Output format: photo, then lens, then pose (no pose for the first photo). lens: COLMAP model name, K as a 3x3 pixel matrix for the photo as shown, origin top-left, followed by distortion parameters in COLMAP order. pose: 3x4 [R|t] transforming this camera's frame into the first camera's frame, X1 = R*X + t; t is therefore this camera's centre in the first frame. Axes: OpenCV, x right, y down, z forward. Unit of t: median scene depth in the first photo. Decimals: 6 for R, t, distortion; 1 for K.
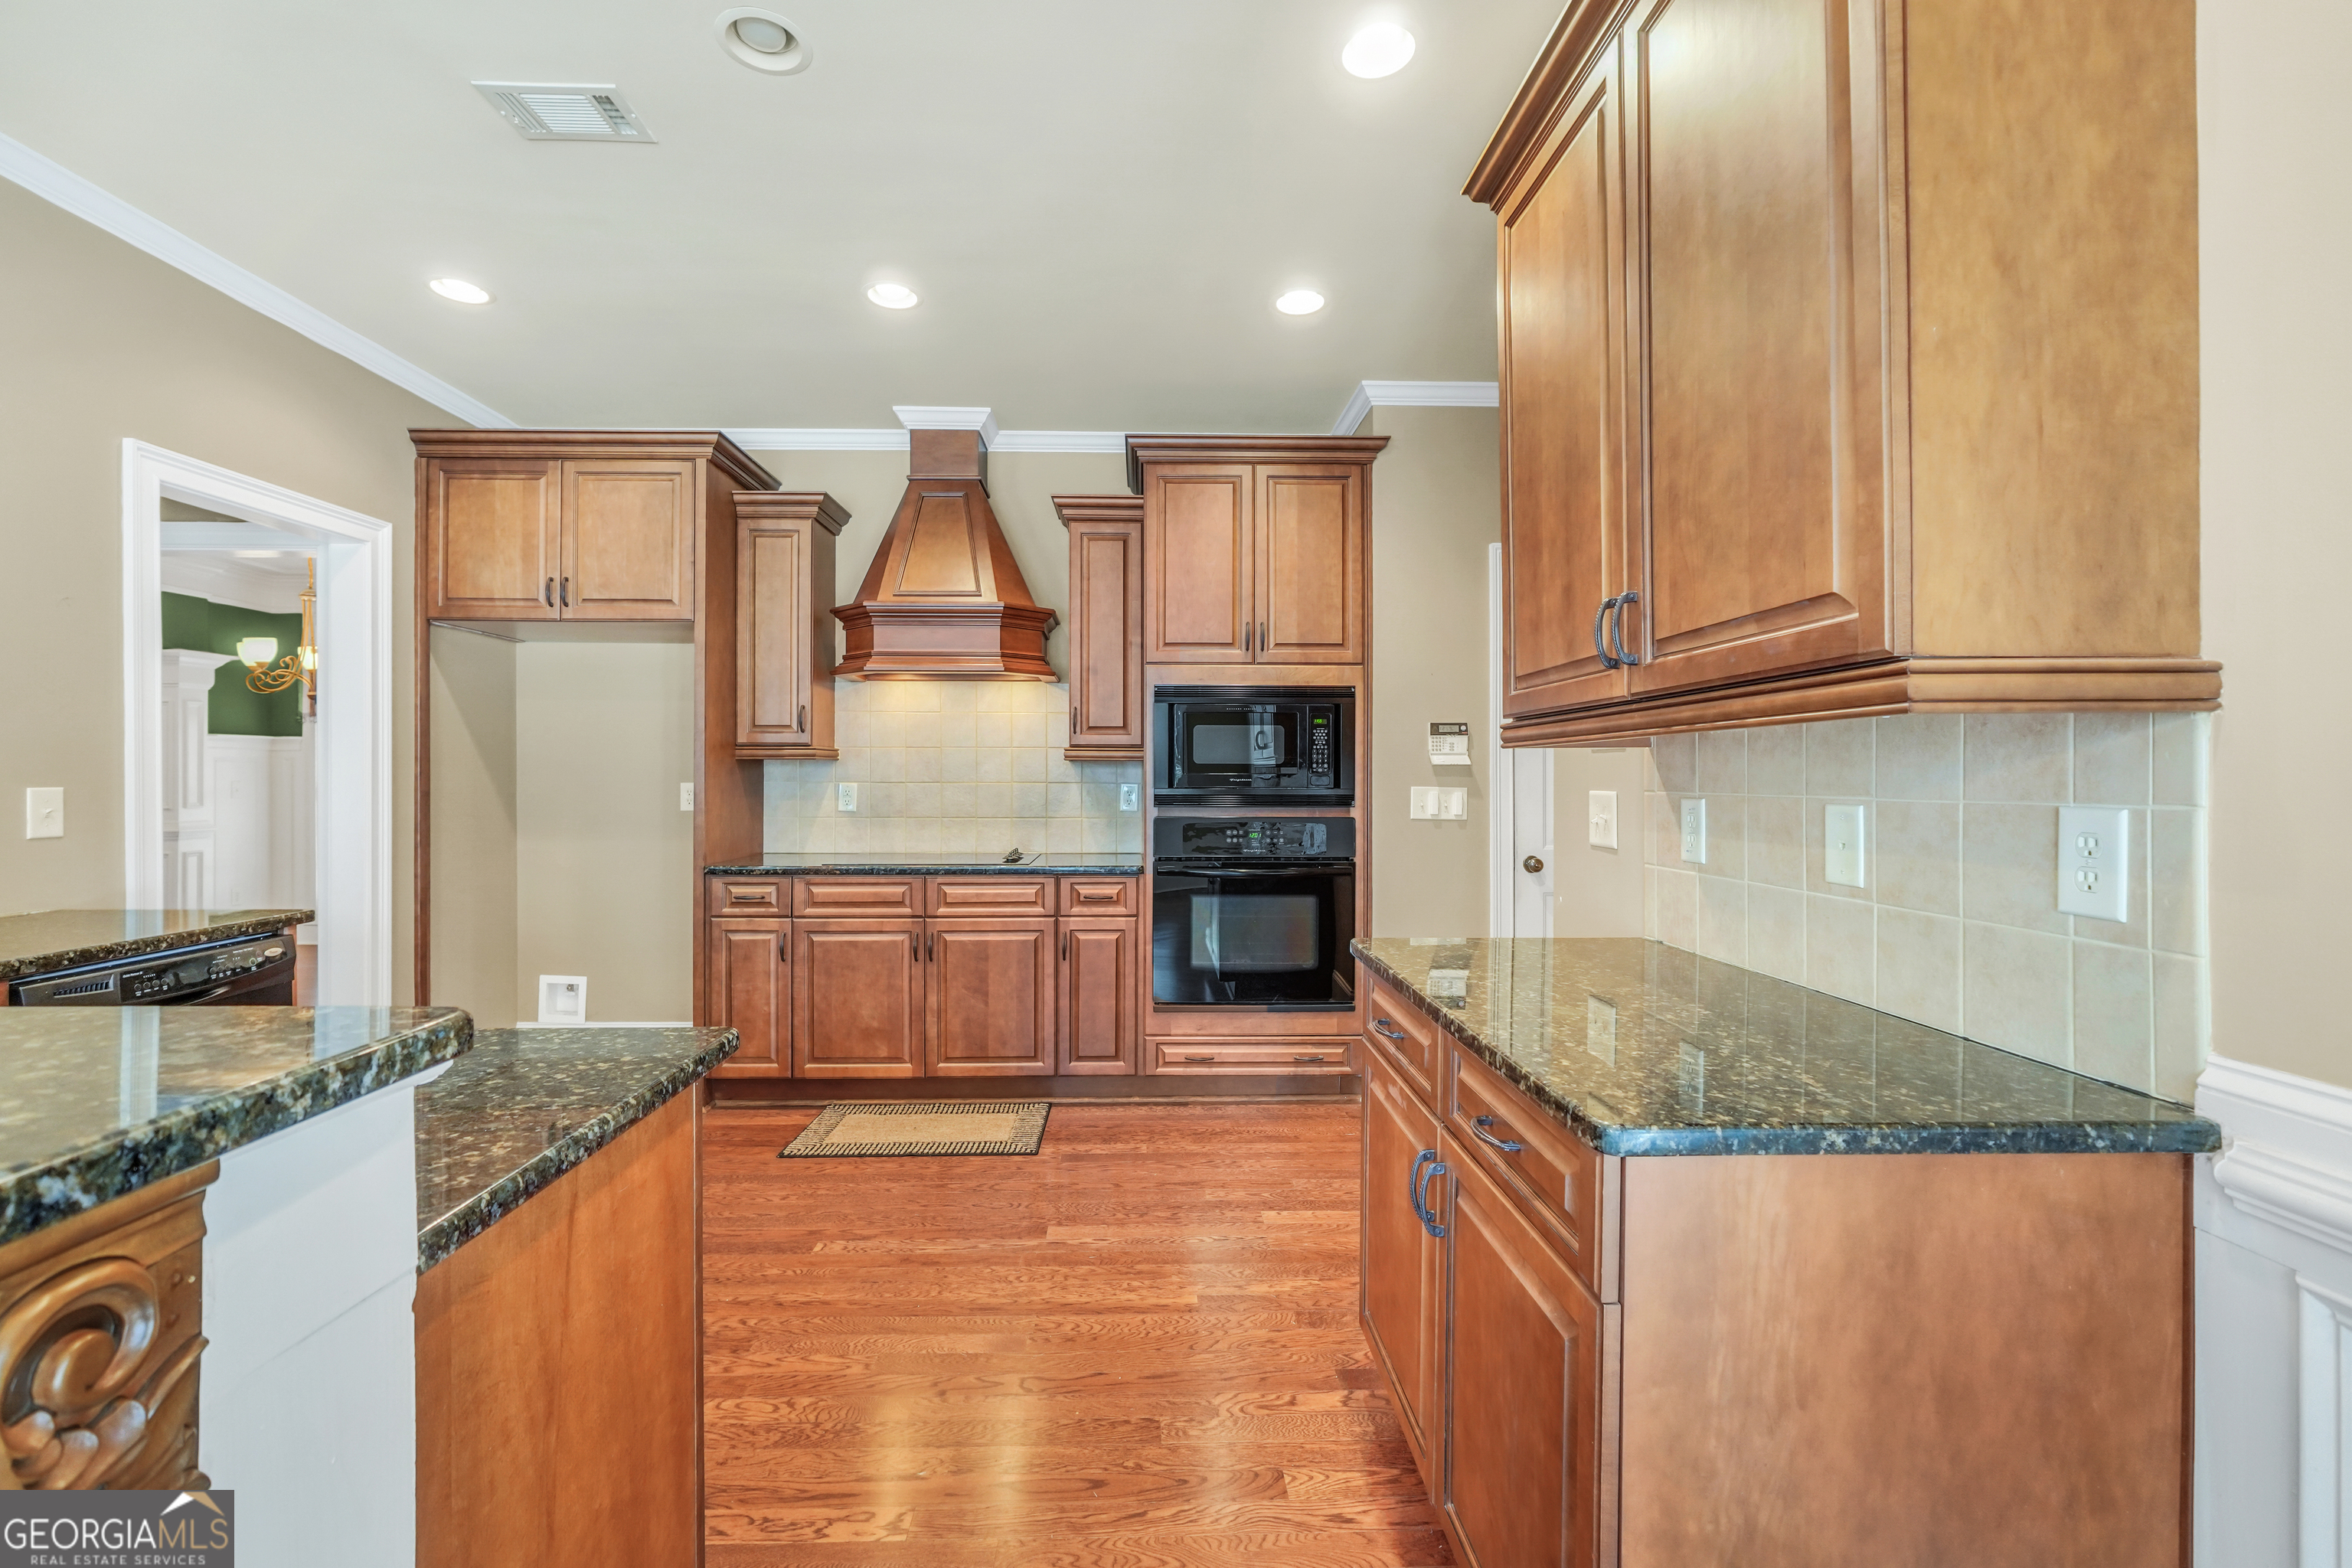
lens RADIAL K [[998.4, 0, 1142.0], [0, 998.4, 775.4], [0, 0, 1]] dist [-0.001210, 0.000047]
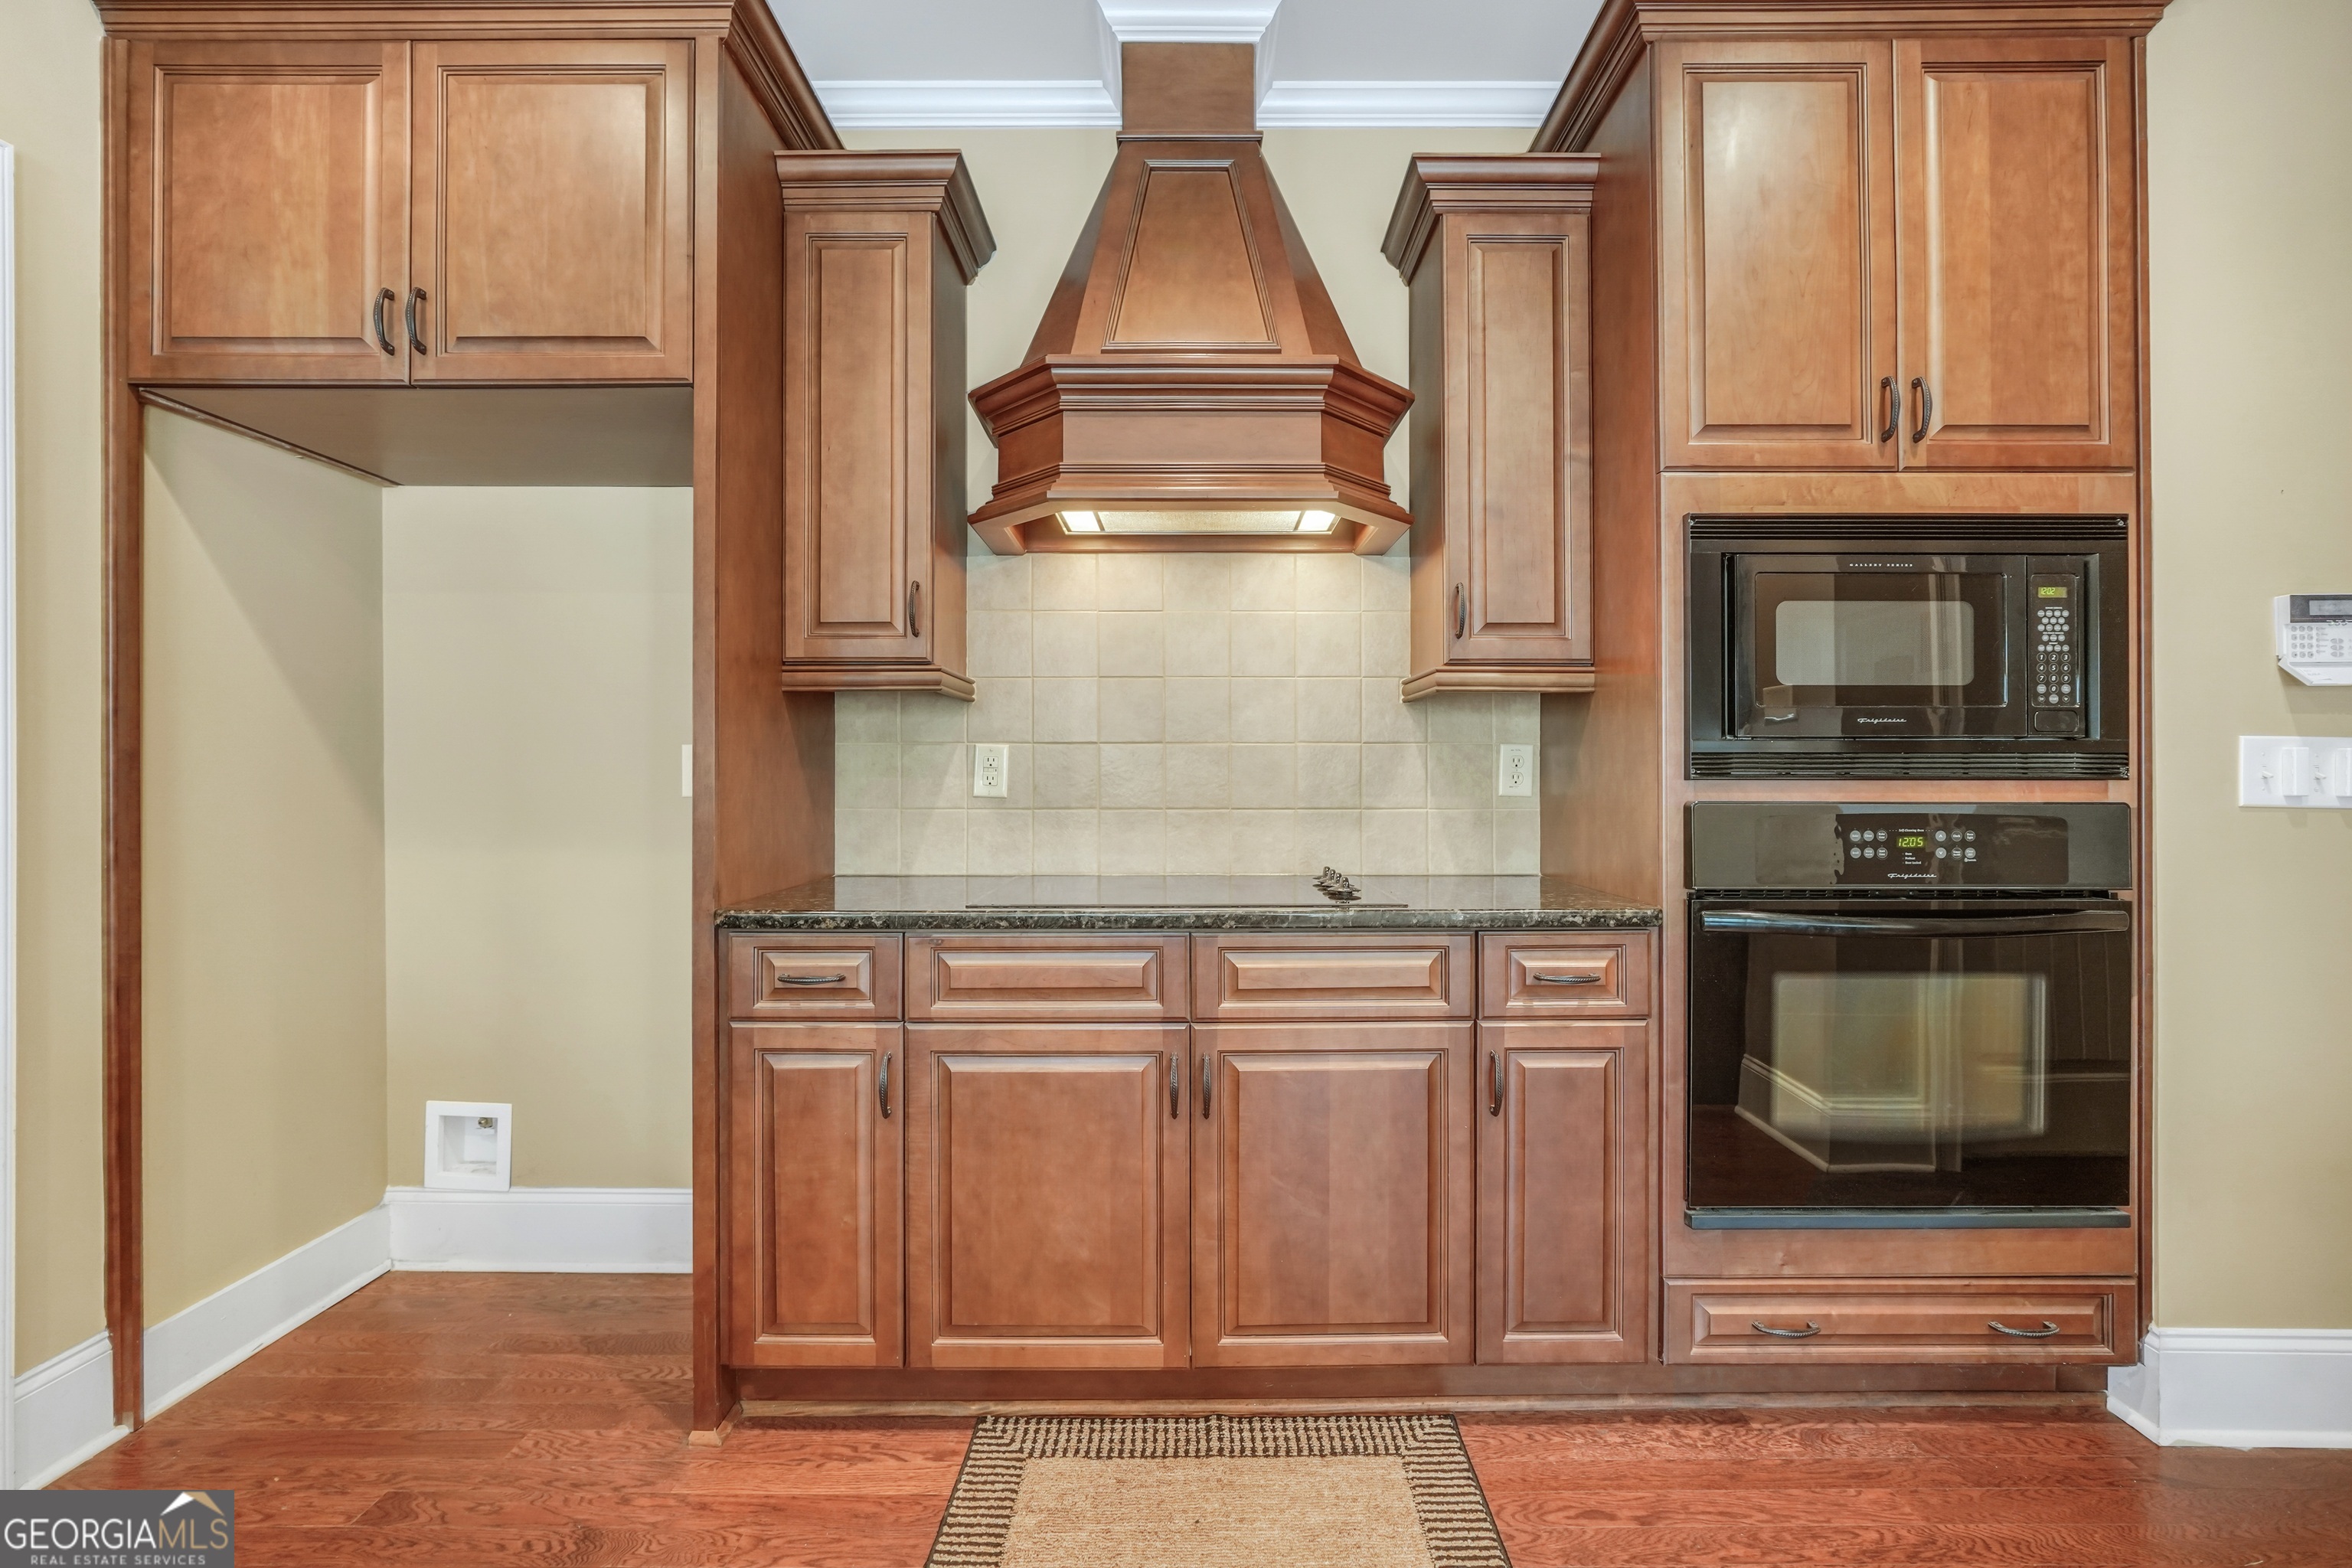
lens RADIAL K [[1014.5, 0, 1173.7], [0, 1014.5, 777.0], [0, 0, 1]] dist [-0.004148, 0.000419]
pose [[0.999716, -0.003276, -0.023617, -0.212686], [0.003257, 0.999994, -0.000844, 0.029786], [0.023620, 0.000766, 0.999721, 0.529527]]
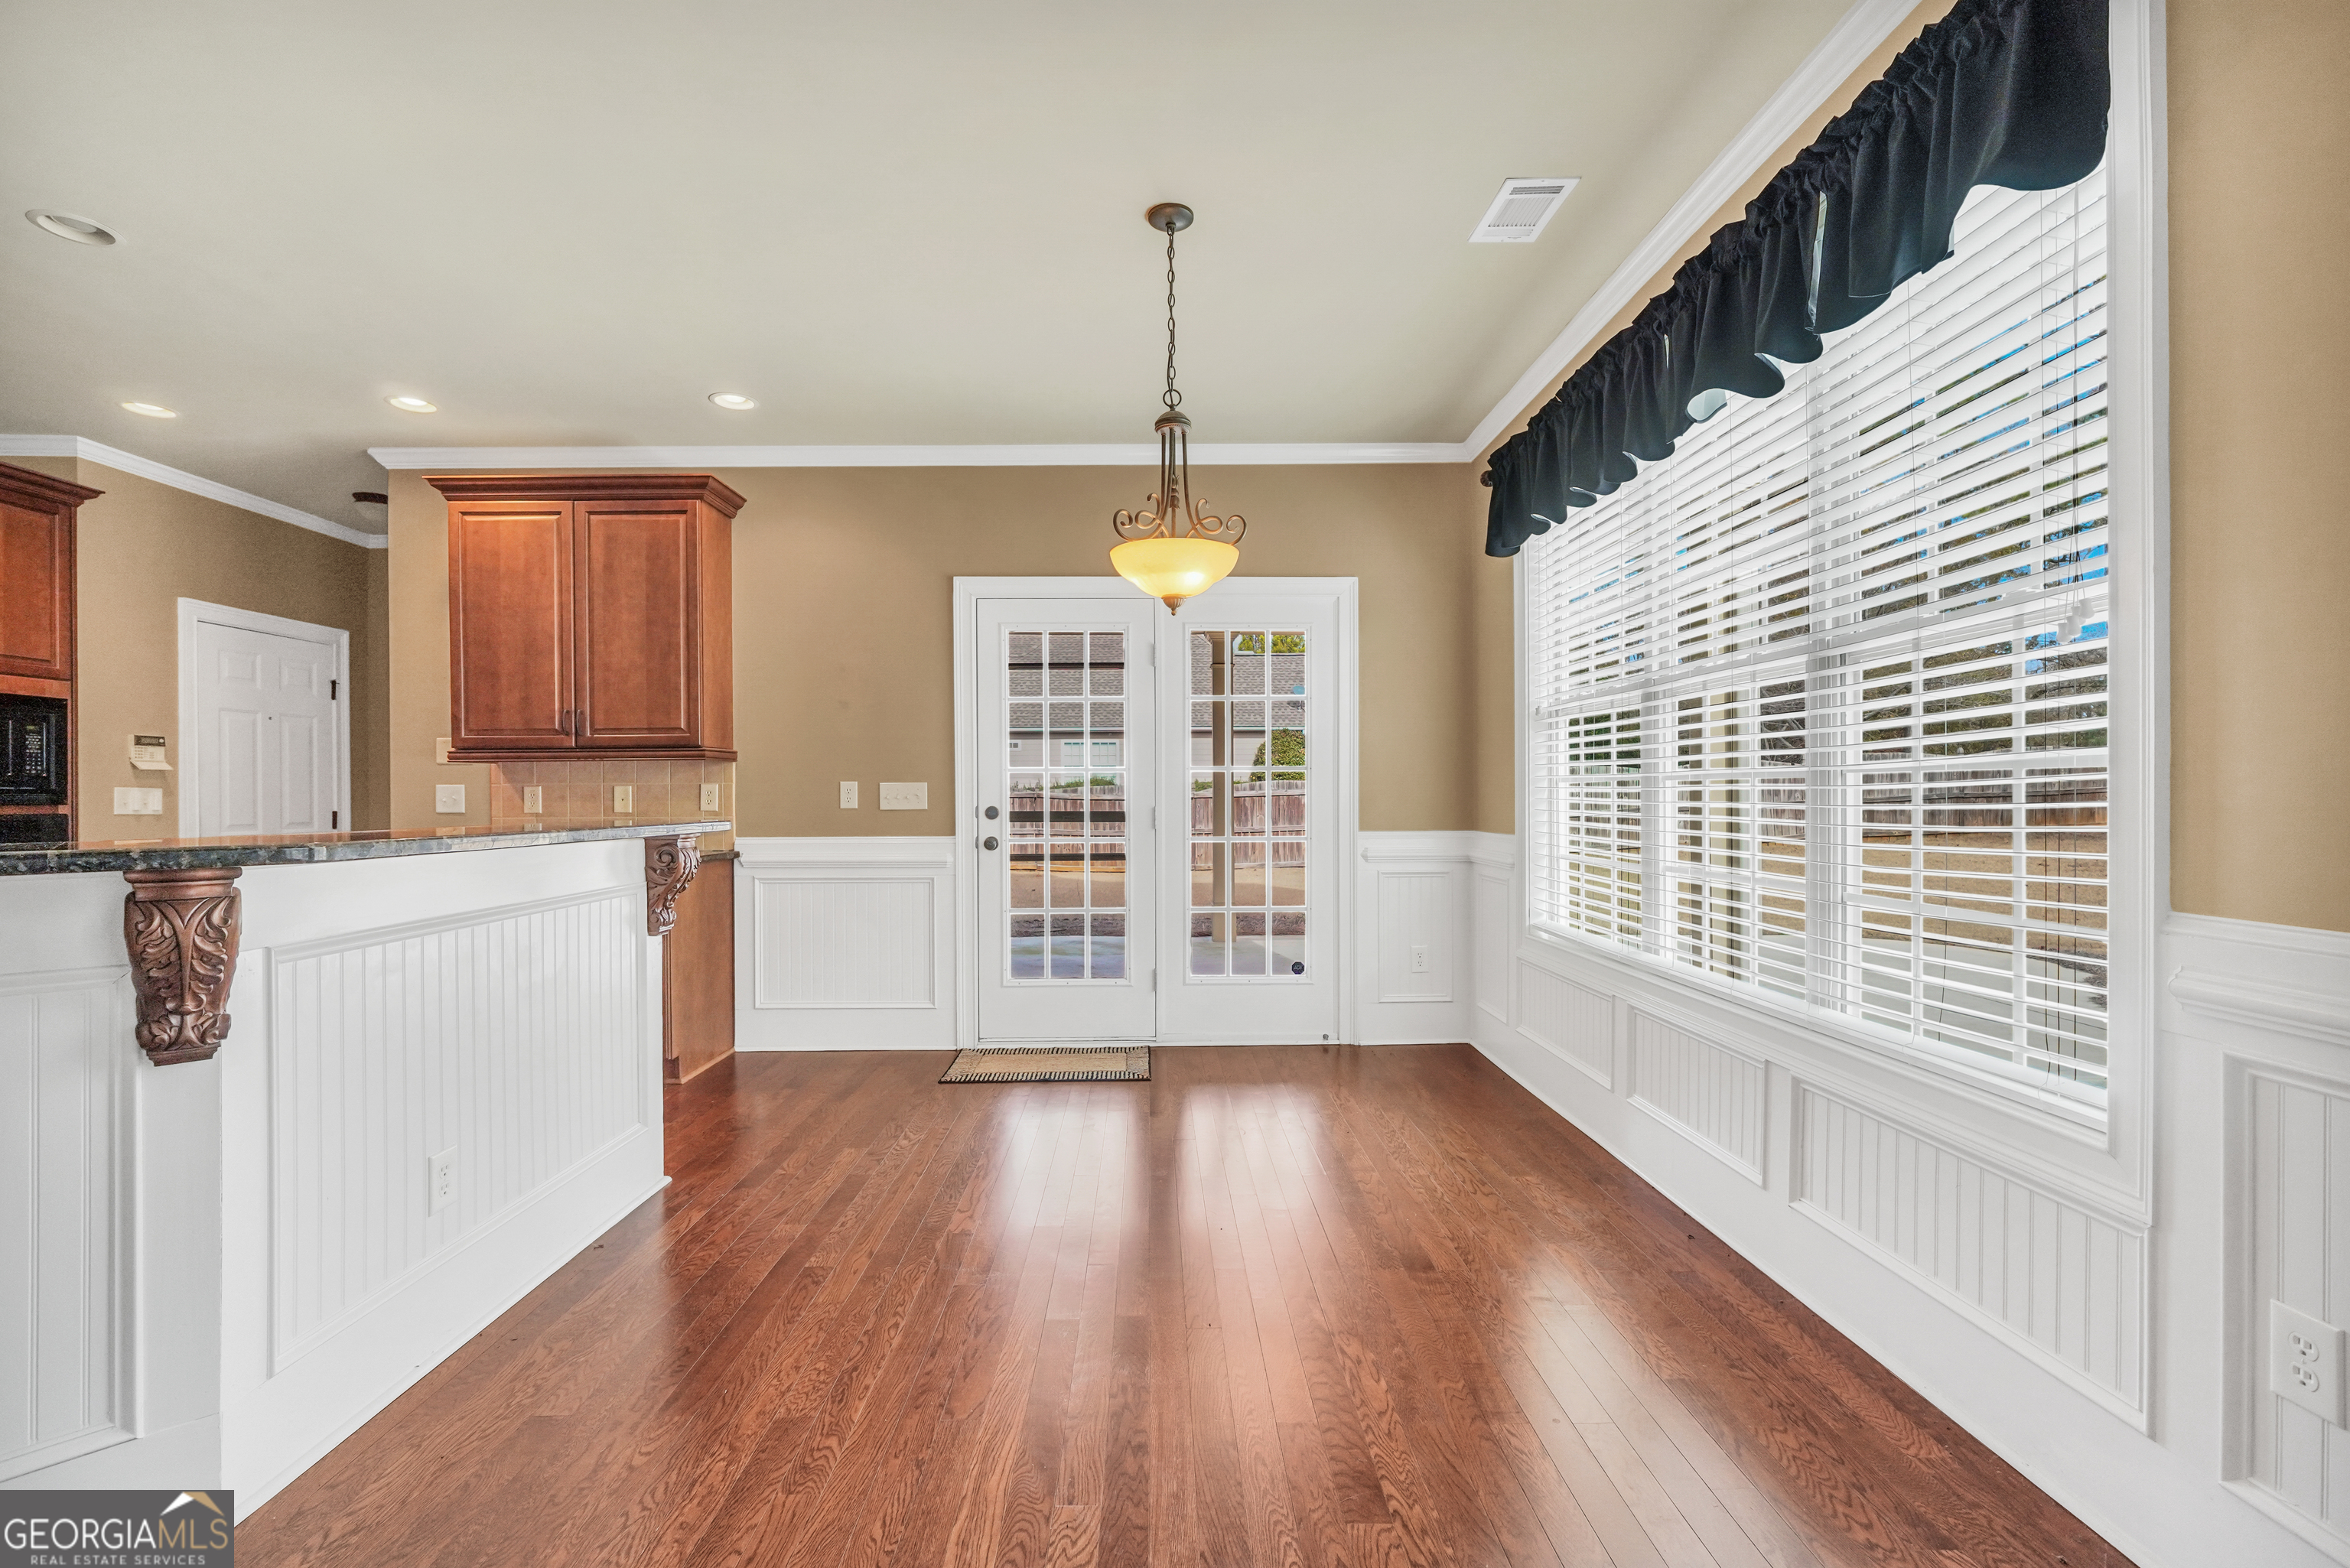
lens RADIAL K [[981.0, 0, 1161.6], [0, 981.0, 796.3], [0, 0, 1]] dist [-0.000783, 0.000086]
pose [[-0.004147, 0.000245, 0.999991, -0.916897], [0.003298, 0.999995, -0.000232, 0.026587], [-0.999986, 0.003297, -0.004147, -0.248479]]
